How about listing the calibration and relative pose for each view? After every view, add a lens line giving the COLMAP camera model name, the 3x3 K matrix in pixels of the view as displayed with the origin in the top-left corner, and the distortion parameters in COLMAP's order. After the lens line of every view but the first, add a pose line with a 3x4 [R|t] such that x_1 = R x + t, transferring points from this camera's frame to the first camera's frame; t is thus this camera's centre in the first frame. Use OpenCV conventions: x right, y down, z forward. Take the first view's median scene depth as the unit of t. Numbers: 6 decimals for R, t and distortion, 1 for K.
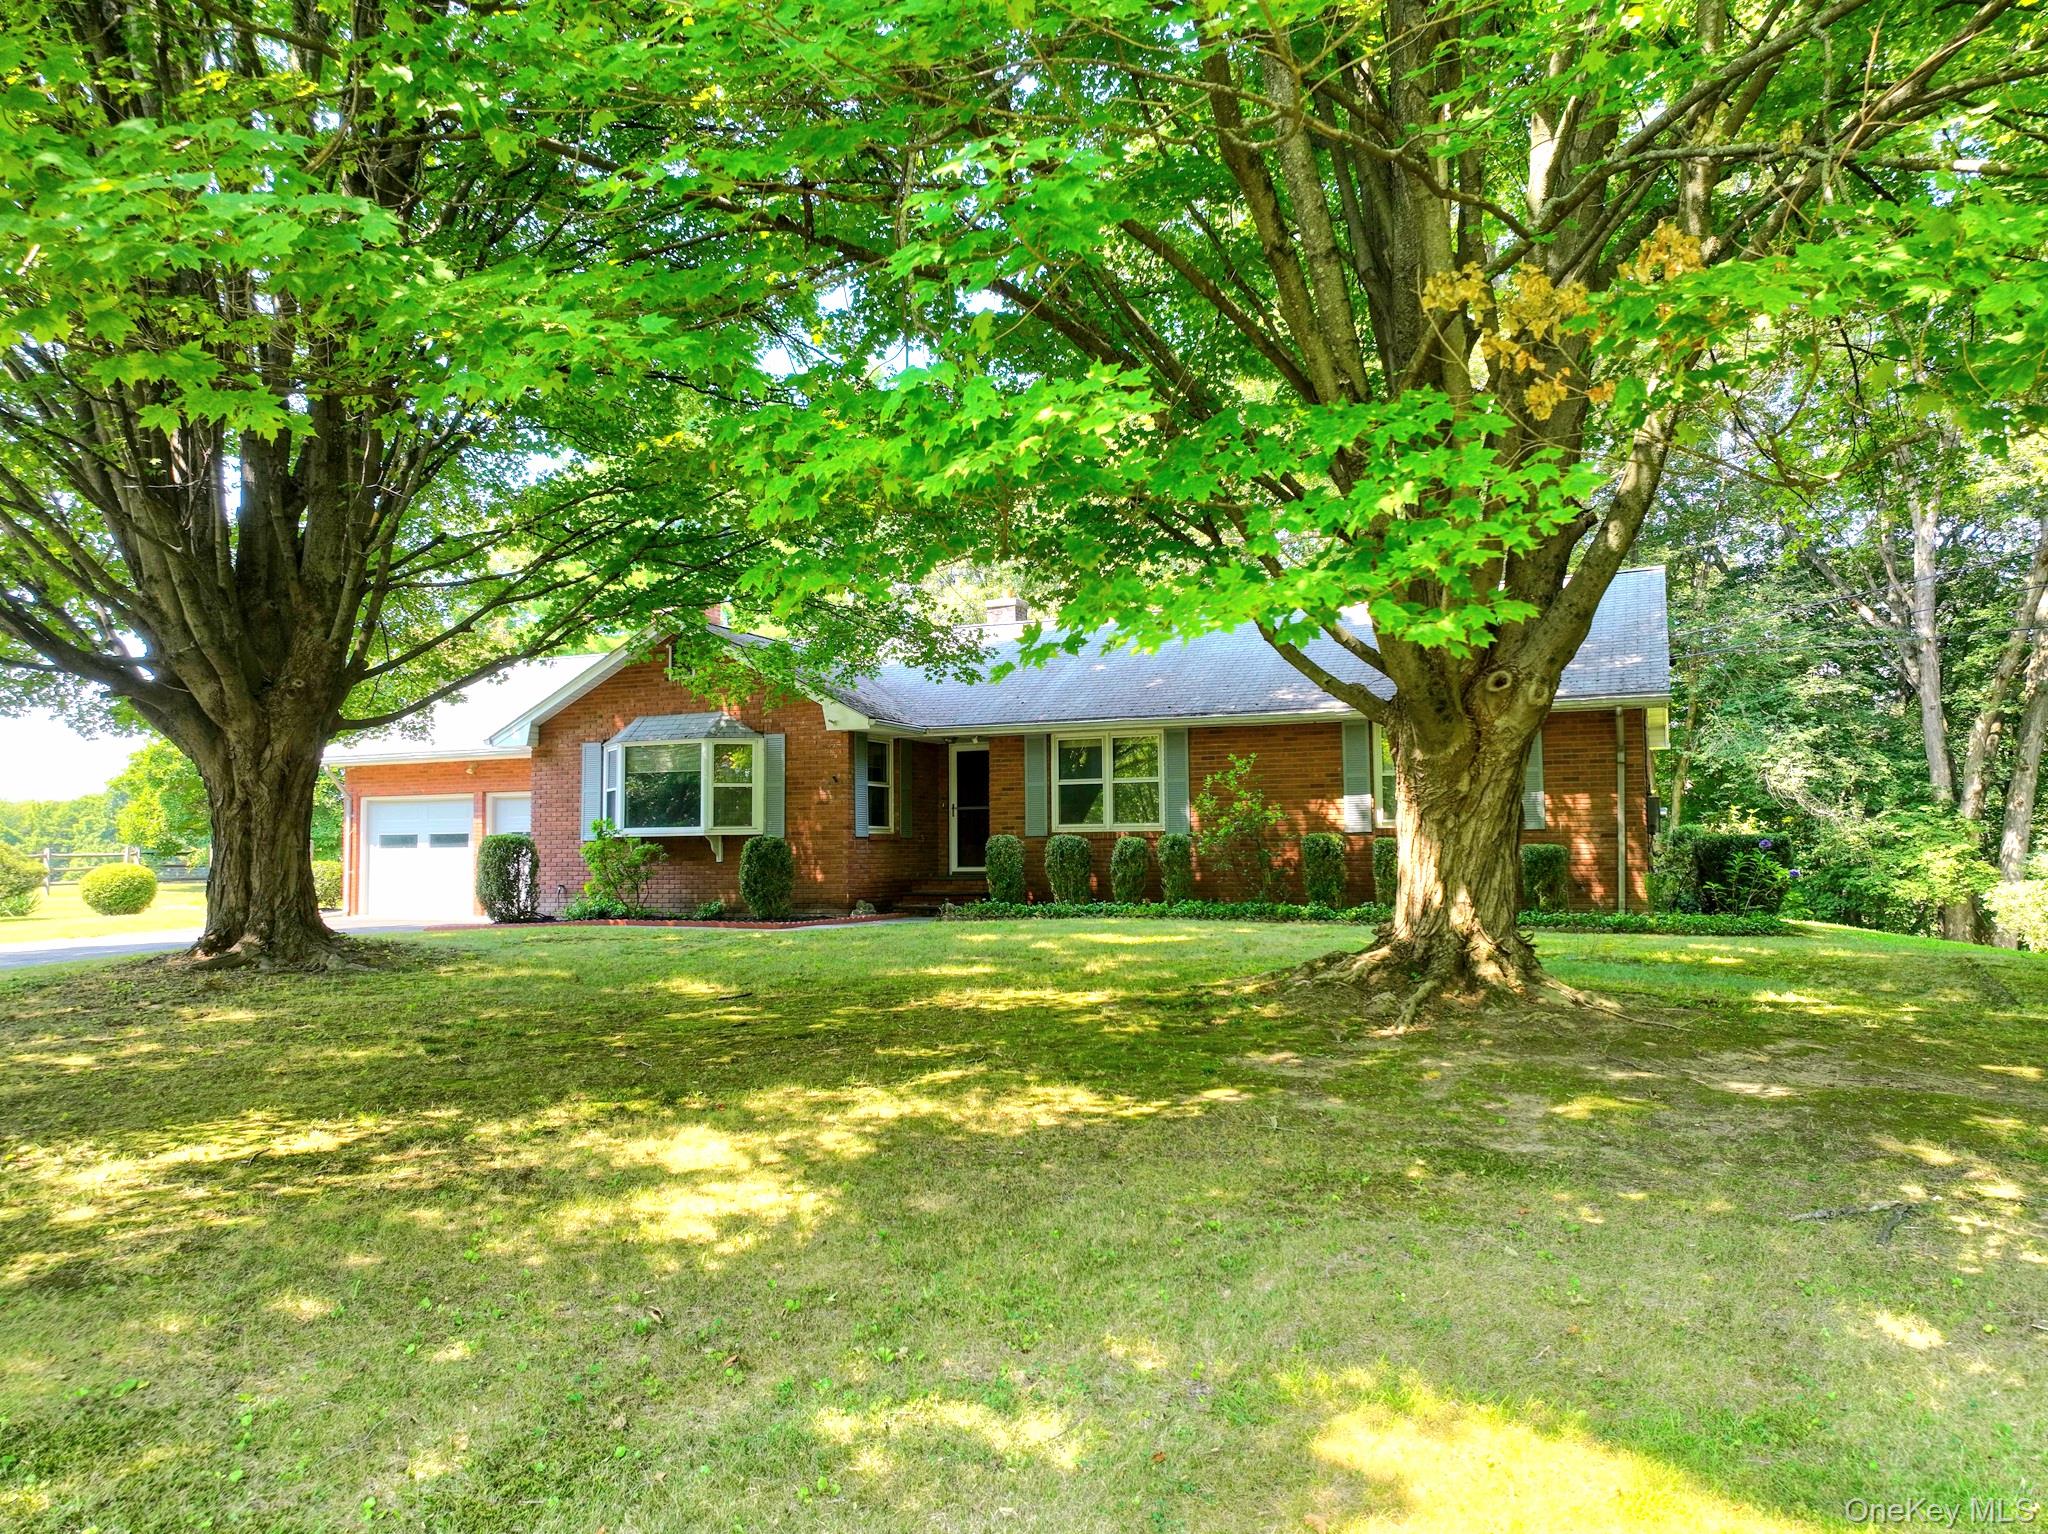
lens RADIAL K [[1432.4, 0, 1057.3], [0, 1432.4, 764.1], [0, 0, 1]] dist [0.002058, 0.054170]
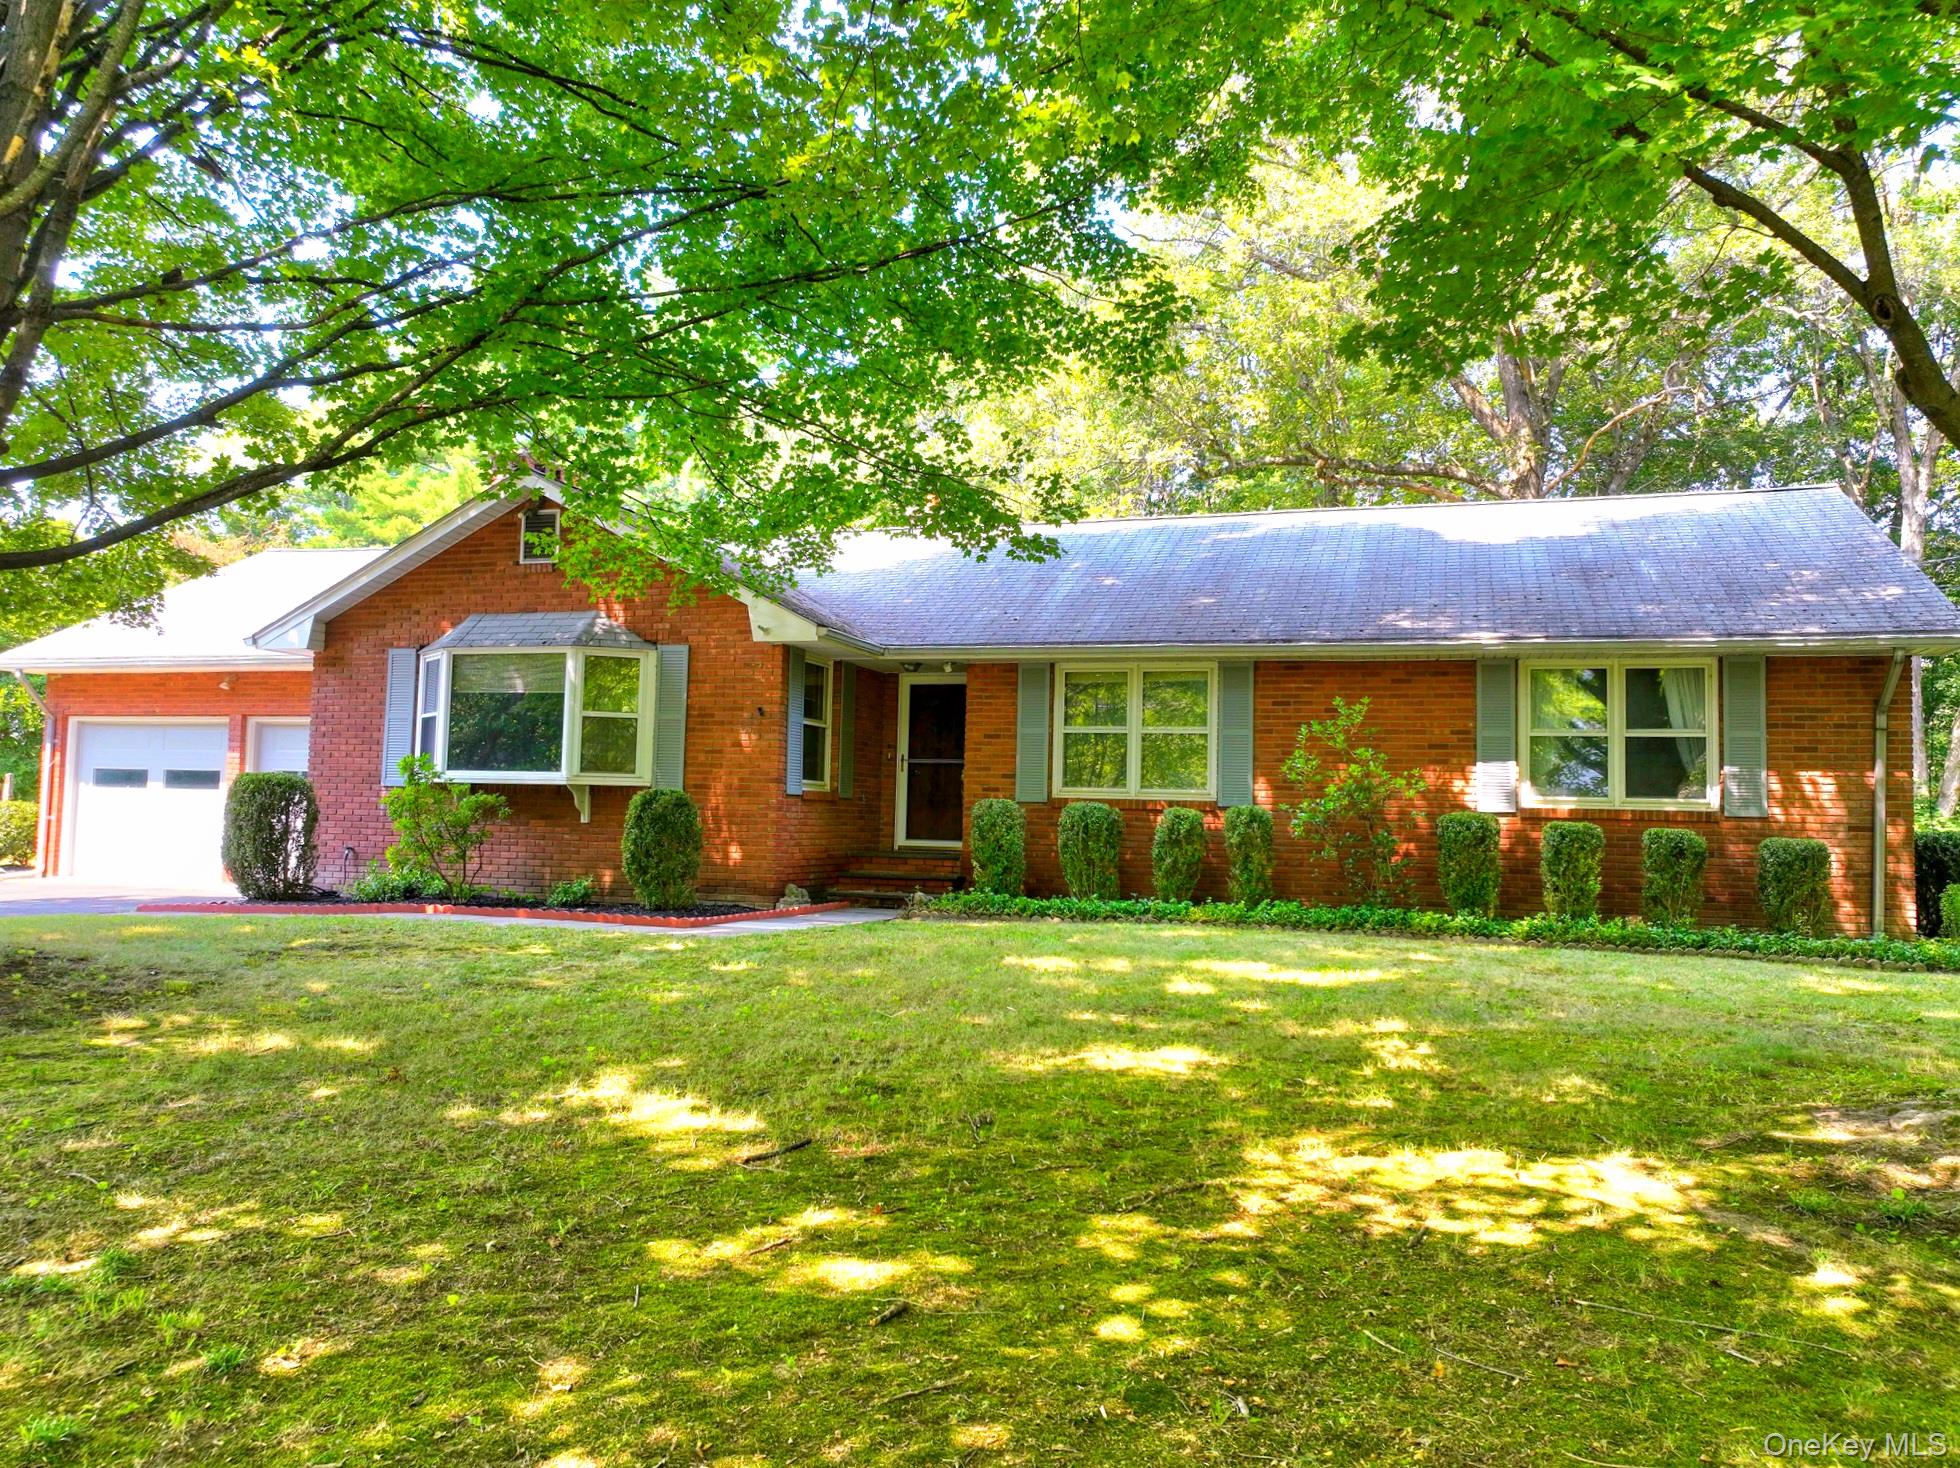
lens RADIAL K [[1382.1, 0, 985.7], [0, 1382.1, 731.8], [0, 0, 1]] dist [-0.000651, 0.024471]
pose [[0.994144, 0.039739, 0.100489, -0.110900], [-0.039790, 0.999207, -0.001500, 0.016797], [-0.100469, -0.002507, 0.994937, 0.306113]]
